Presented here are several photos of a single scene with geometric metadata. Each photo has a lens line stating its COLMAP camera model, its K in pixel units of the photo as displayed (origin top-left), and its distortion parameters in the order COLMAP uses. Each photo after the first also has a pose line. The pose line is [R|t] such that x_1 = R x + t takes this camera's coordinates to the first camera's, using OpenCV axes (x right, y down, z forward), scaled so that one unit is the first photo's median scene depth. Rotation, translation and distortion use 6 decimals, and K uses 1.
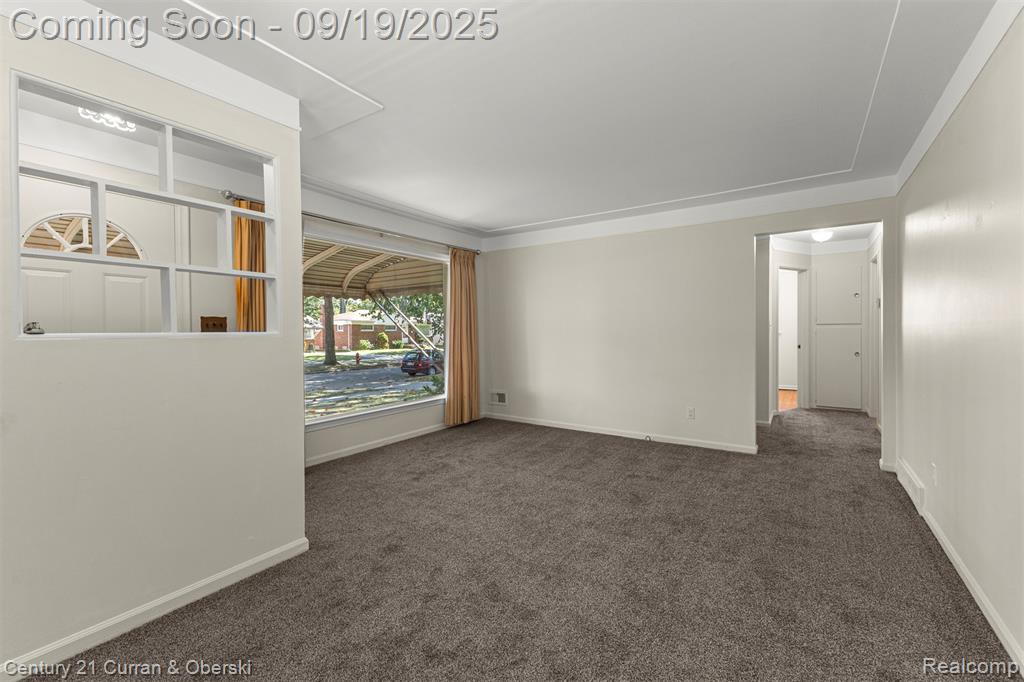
lens RADIAL K [[434.3, 0, 512.0], [0, 434.3, 341.0], [0, 0, 1]] dist [0.007336, 0.000217]
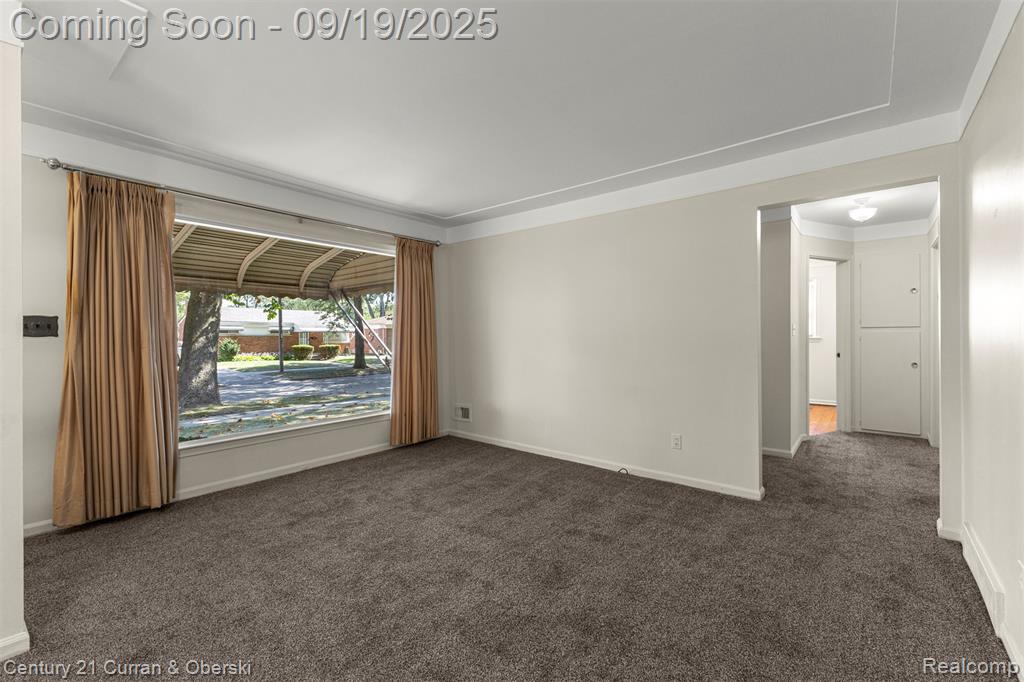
lens RADIAL K [[434.9, 0, 512.0], [0, 434.9, 341.0], [0, 0, 1]] dist [0.011309, -0.004537]
pose [[0.995791, 0.003715, -0.091579, 0.177058], [-0.004572, 0.999948, -0.009158, -0.004389], [0.091541, 0.009538, 0.995756, 0.184633]]
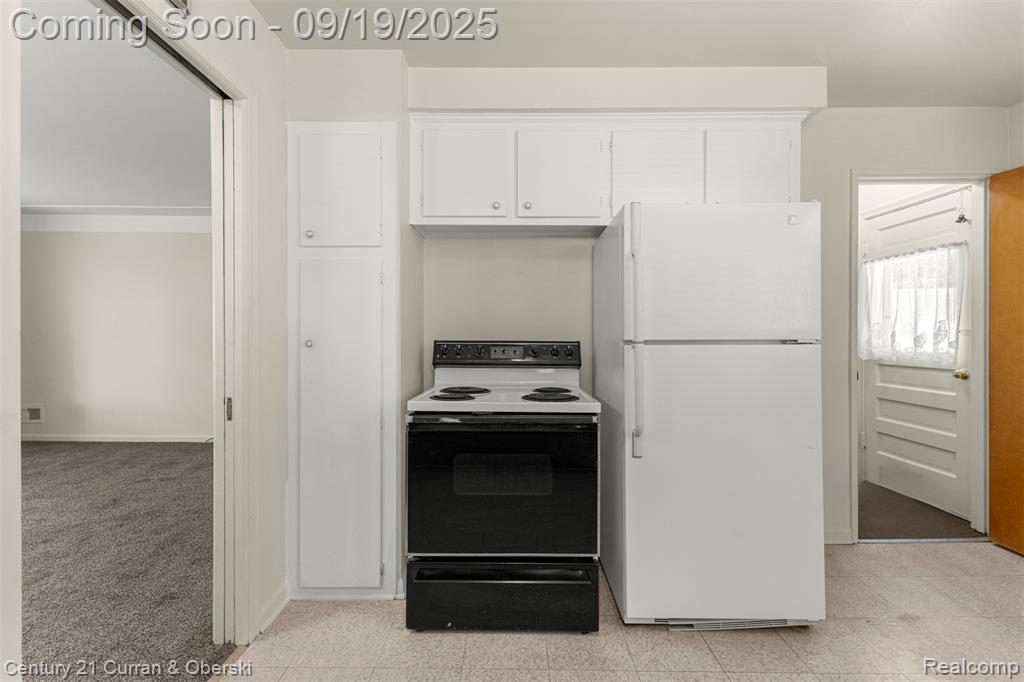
lens RADIAL K [[436.9, 0, 509.6], [0, 436.9, 334.2], [0, 0, 1]] dist [0.002269, -0.000087]
pose [[0.824399, 0.006224, 0.565975, 0.293288], [0.005142, 0.999816, -0.018484, 0.003514], [-0.565986, 0.018148, 0.824215, -0.206093]]
